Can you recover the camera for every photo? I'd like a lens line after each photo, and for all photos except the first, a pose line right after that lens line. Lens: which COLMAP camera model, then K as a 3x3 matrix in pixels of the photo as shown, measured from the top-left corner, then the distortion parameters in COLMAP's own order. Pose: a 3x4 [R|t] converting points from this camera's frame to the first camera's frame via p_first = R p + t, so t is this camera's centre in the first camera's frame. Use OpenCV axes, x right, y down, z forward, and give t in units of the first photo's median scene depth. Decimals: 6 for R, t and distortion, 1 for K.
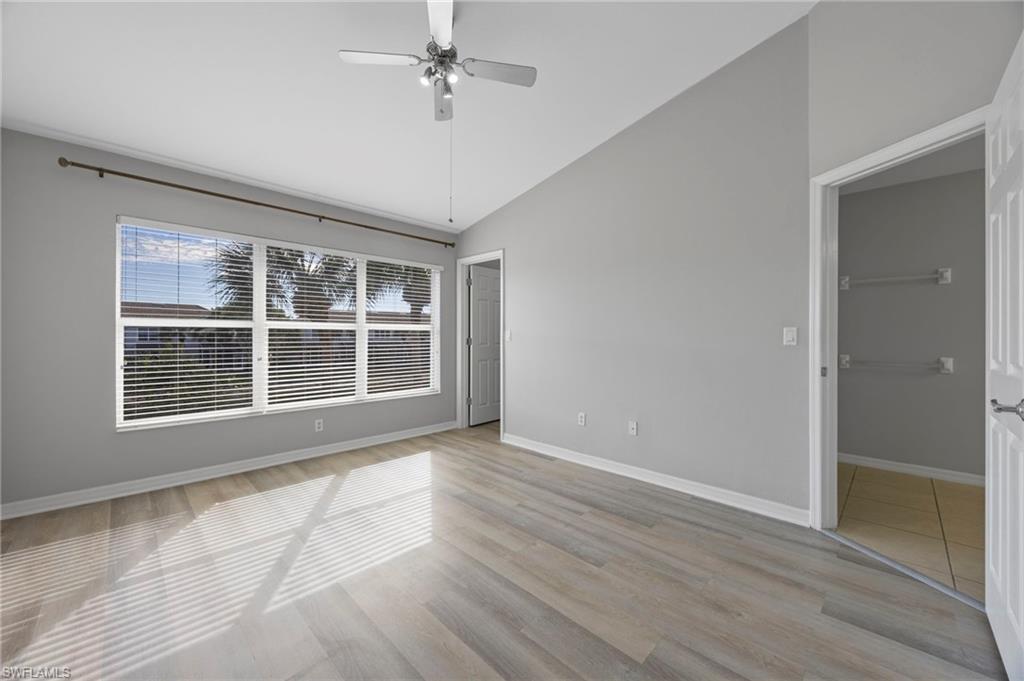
lens RADIAL K [[390.0, 0, 515.1], [0, 390.0, 336.5], [0, 0, 1]] dist [-0.001189, -0.000106]
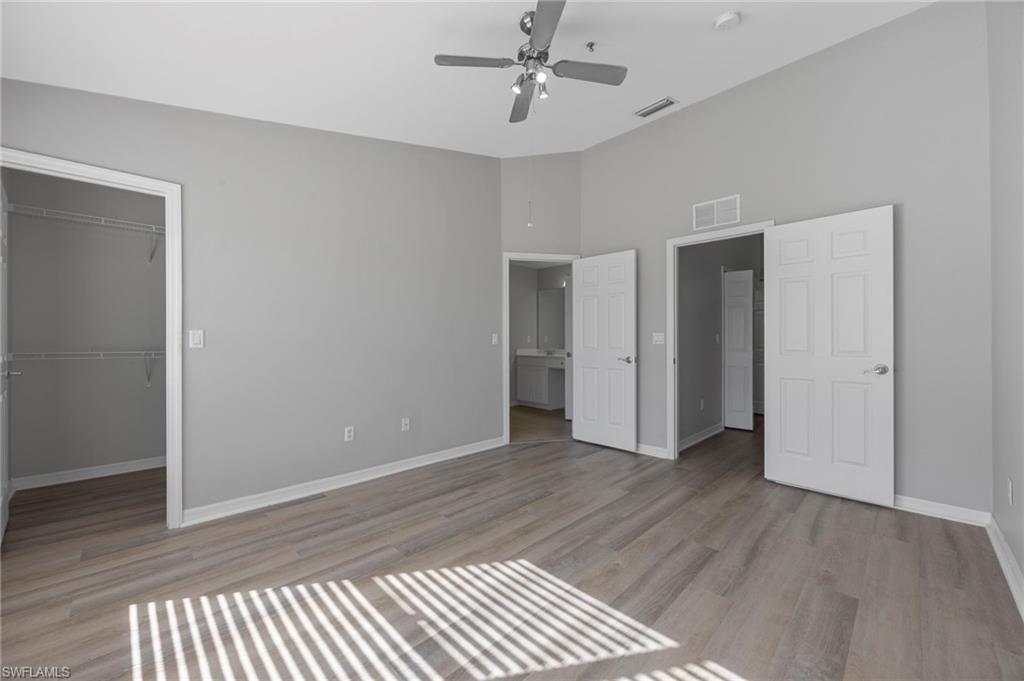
lens RADIAL K [[389.2, 0, 516.1], [0, 389.2, 343.4], [0, 0, 1]] dist [0.000613, 0.000042]
pose [[0.012469, -0.008703, 0.999884, -0.792616], [0.000405, 0.999962, 0.008699, 0.001668], [-0.999922, 0.000297, 0.012472, 0.698427]]
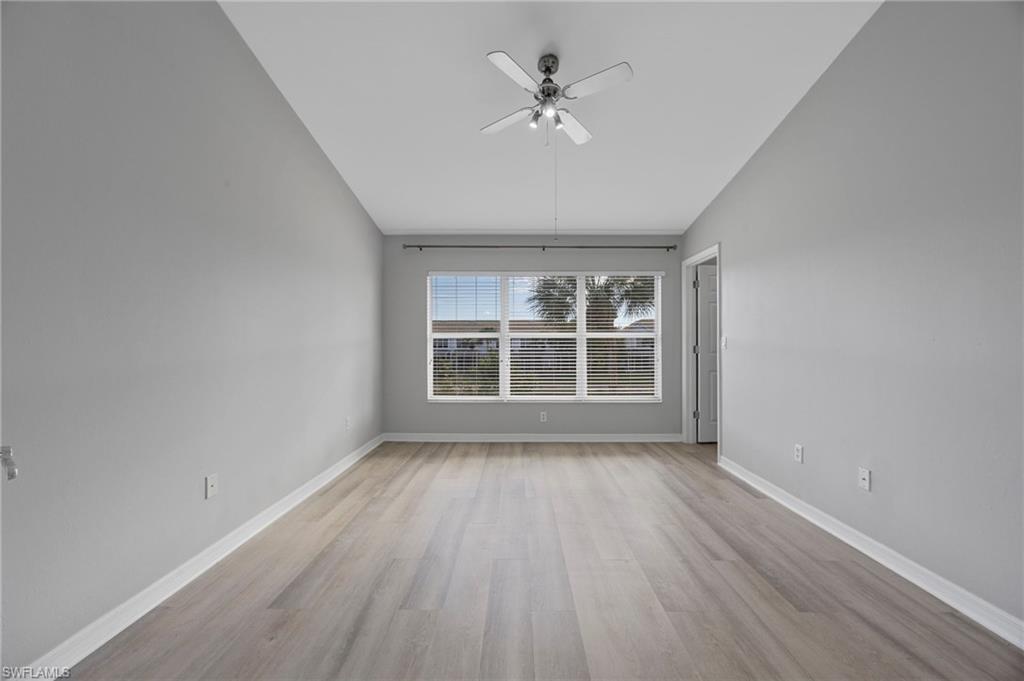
lens RADIAL K [[389.2, 0, 516.1], [0, 389.2, 343.4], [0, 0, 1]] dist [0.000613, 0.000042]
pose [[0.696338, -0.004466, -0.717700, 0.376249], [0.001453, 0.999987, -0.004812, 0.004078], [0.717712, 0.002308, 0.696336, 0.099645]]
